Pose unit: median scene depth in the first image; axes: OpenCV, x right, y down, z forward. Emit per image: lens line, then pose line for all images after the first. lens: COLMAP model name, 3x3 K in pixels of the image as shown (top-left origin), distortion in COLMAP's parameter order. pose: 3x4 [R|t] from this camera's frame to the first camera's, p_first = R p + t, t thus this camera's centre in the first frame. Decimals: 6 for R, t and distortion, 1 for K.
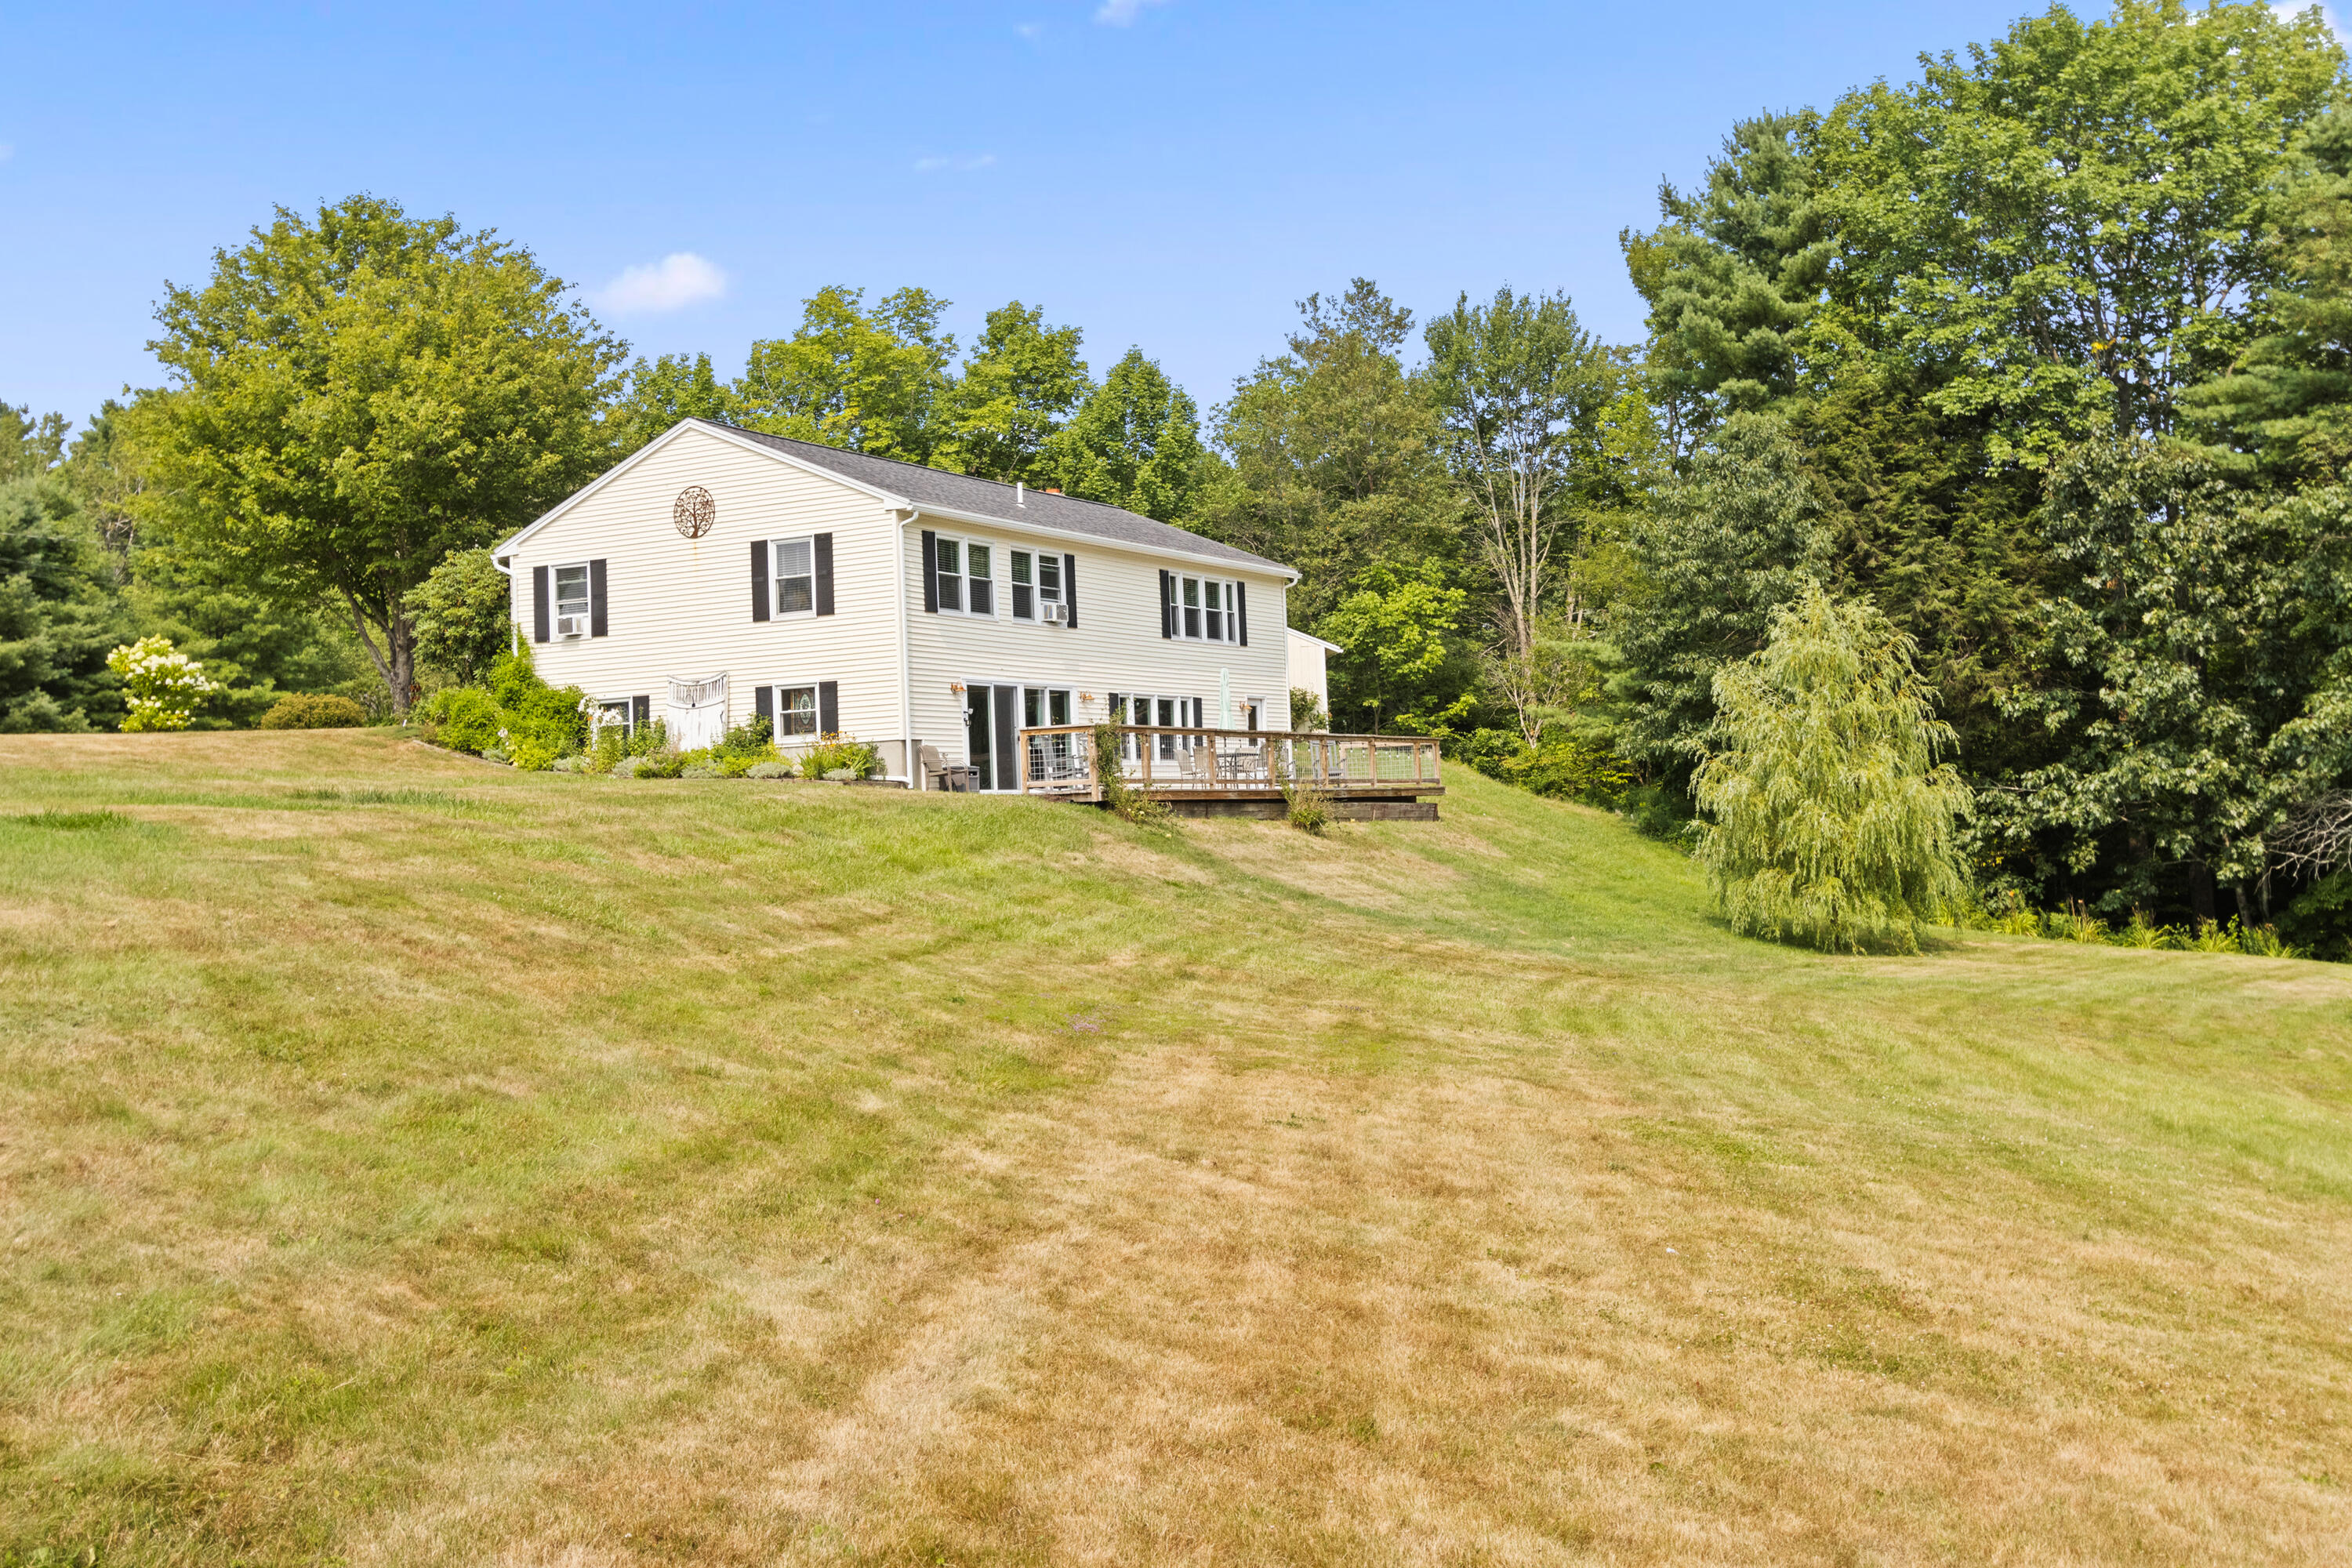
lens RADIAL K [[2335.9, 0, 1174.3], [0, 2335.9, 702.3], [0, 0, 1]] dist [0.003637, -0.000278]
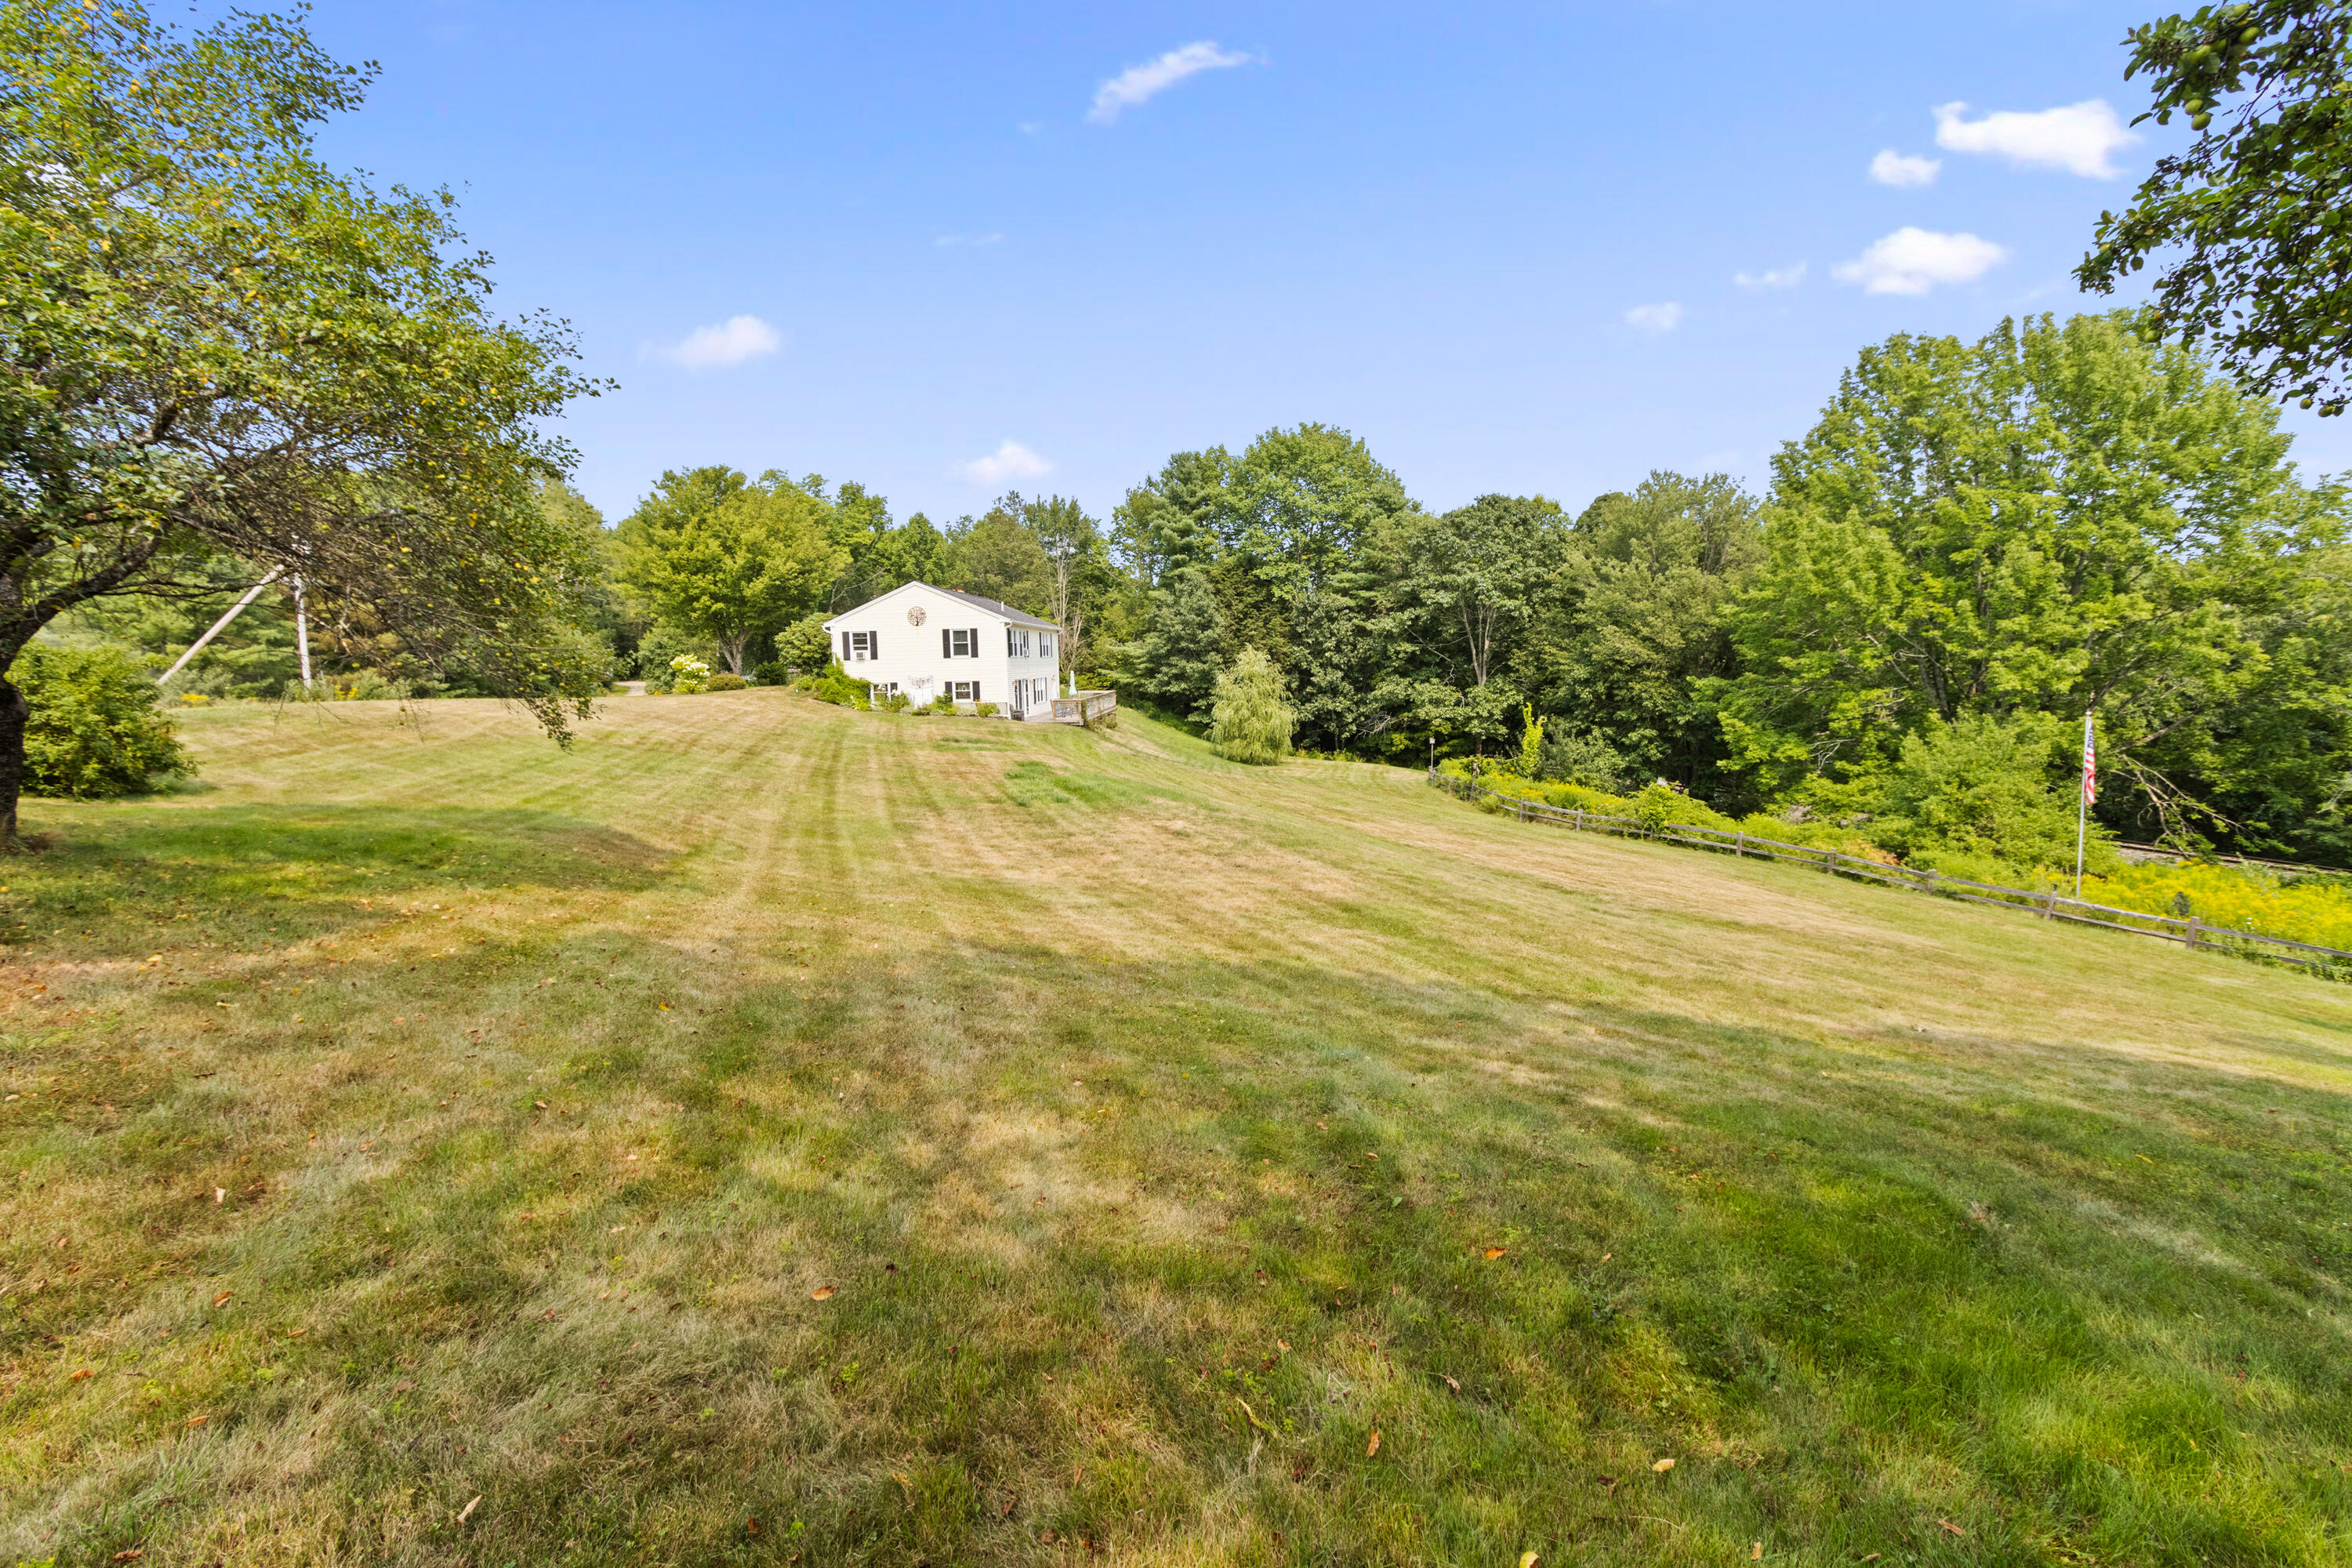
lens RADIAL K [[1076.1, 0, 1173.2], [0, 1076.1, 789.3], [0, 0, 1]] dist [-0.001937, 0.000330]
pose [[0.911189, -0.027295, 0.411084, -0.369217], [-0.038198, 0.987908, 0.150263, -0.066398], [-0.410214, -0.152621, 0.899128, -0.237816]]
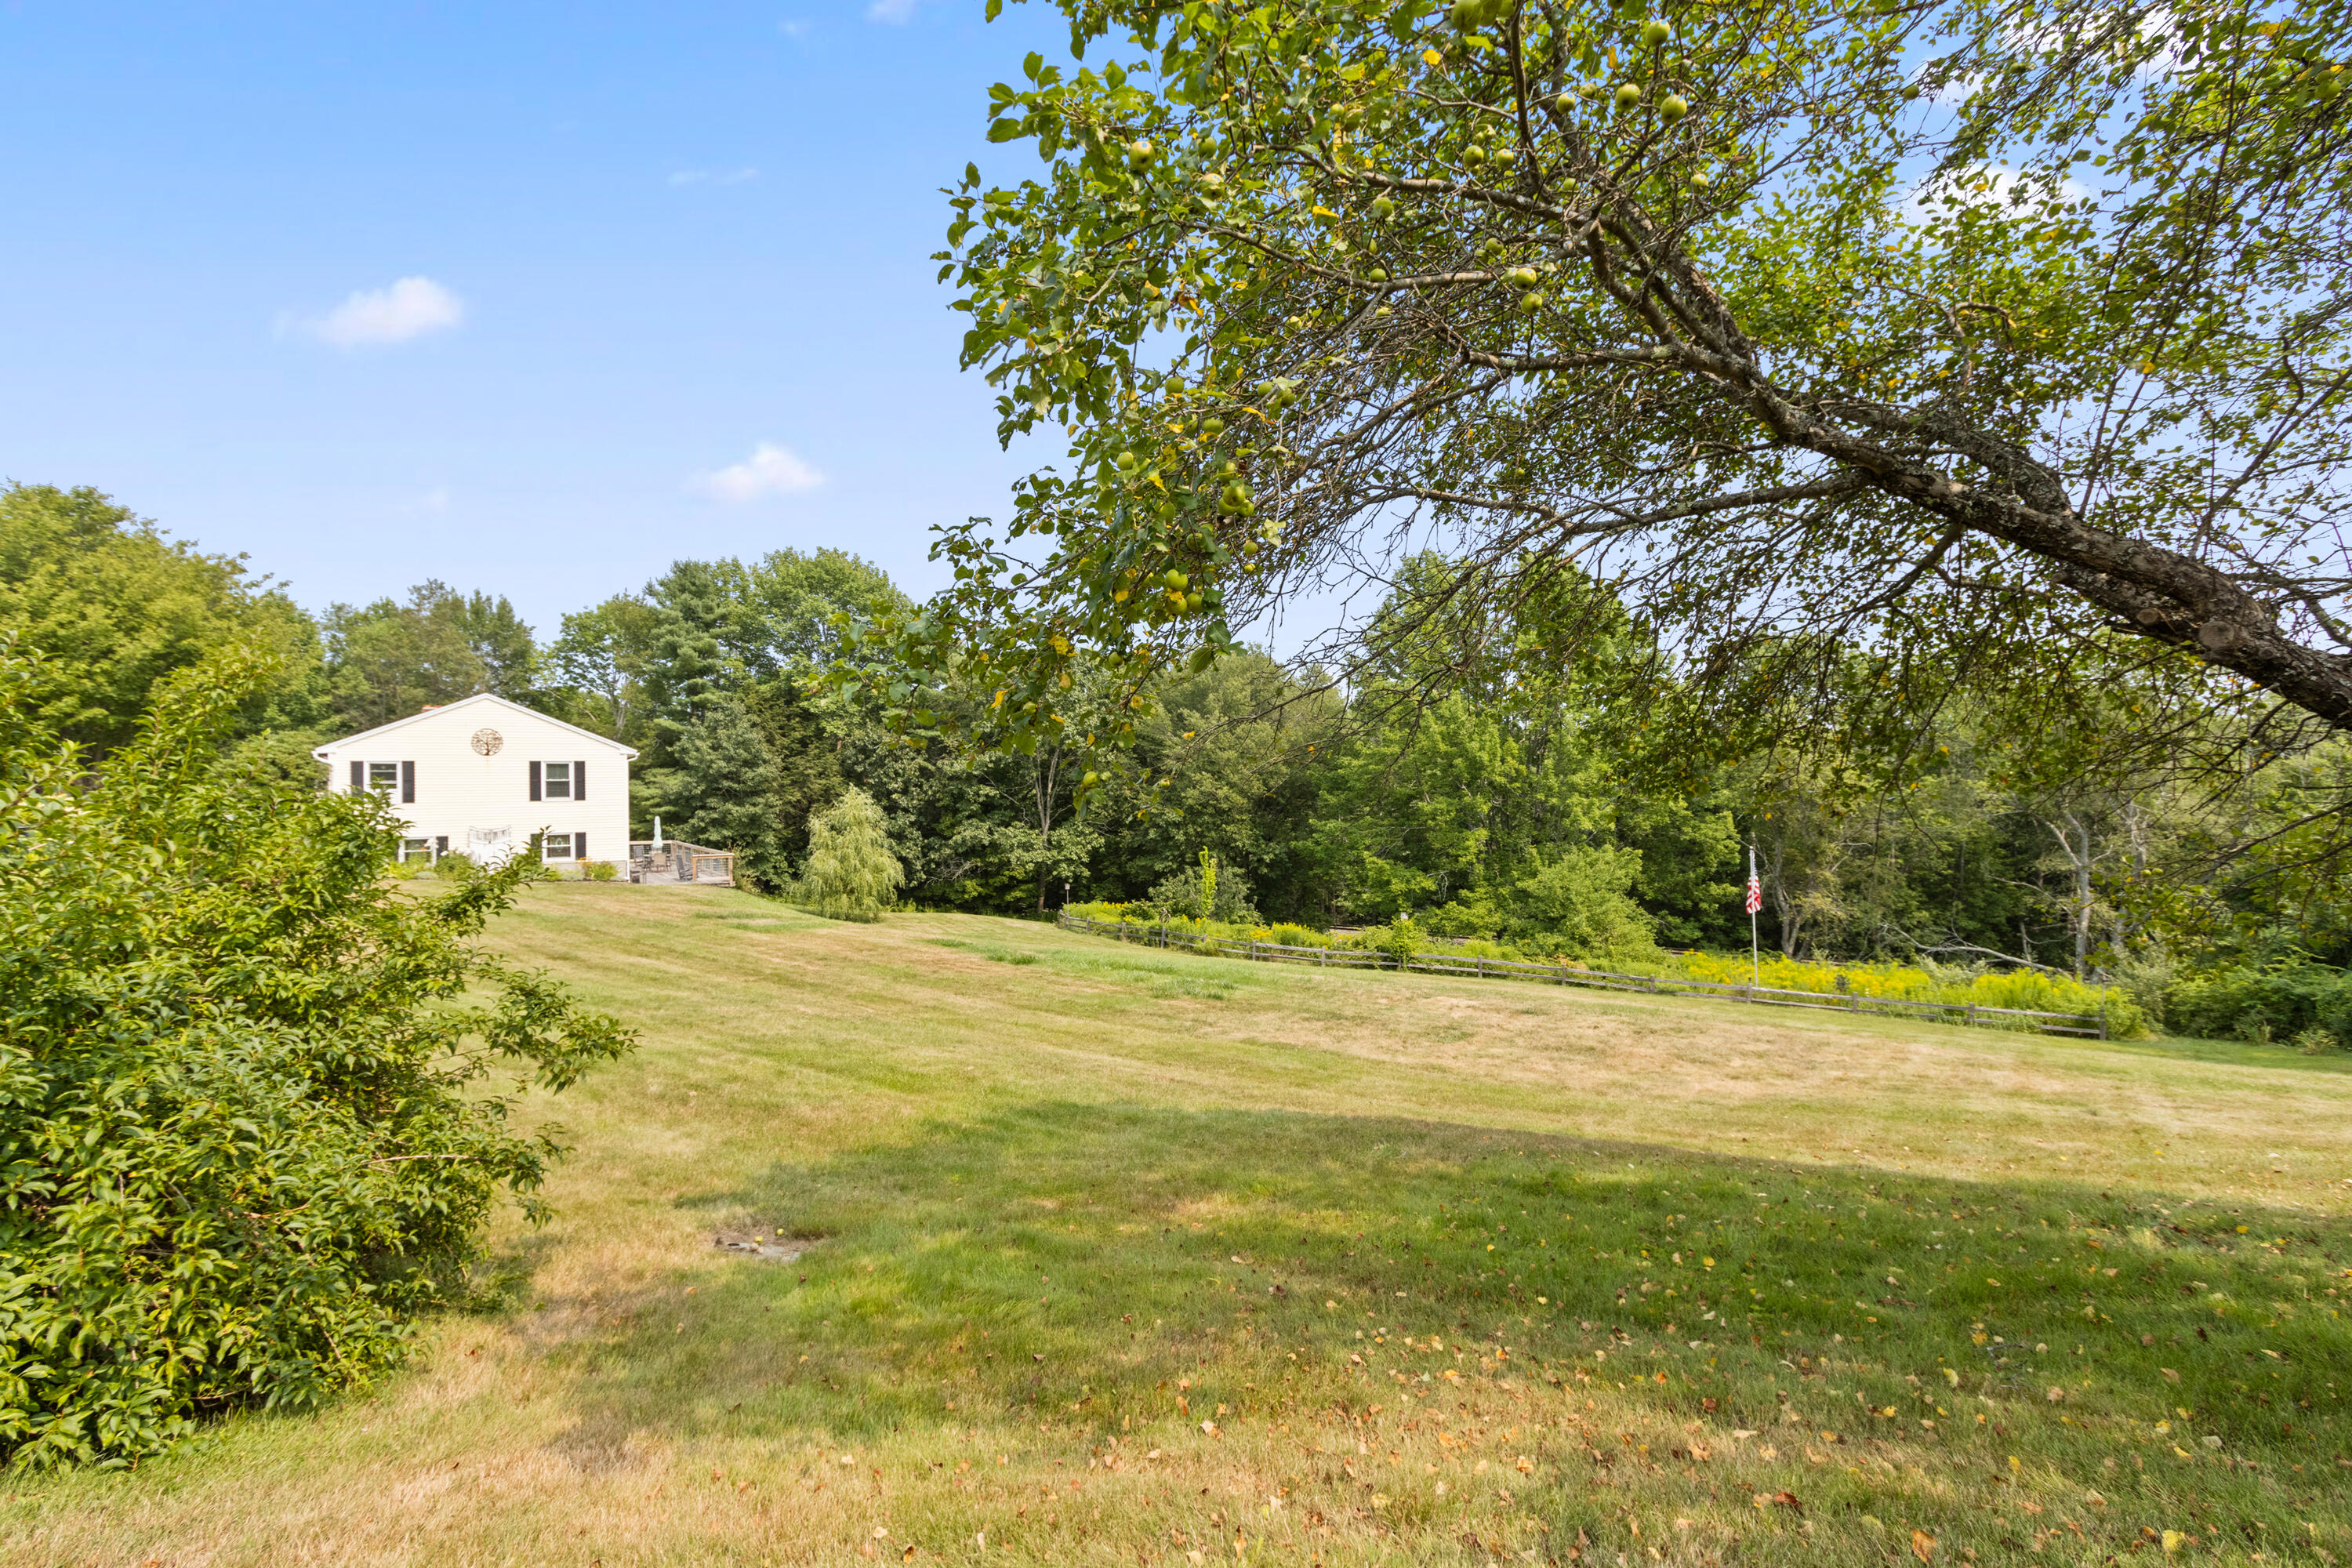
lens RADIAL K [[1076.1, 0, 1173.2], [0, 1076.1, 789.3], [0, 0, 1]] dist [-0.001937, 0.000330]
pose [[0.495640, 0.033168, 0.867895, -0.563534], [-0.053527, 0.998538, -0.007593, -0.053313], [-0.866877, -0.042692, 0.496690, 0.048266]]
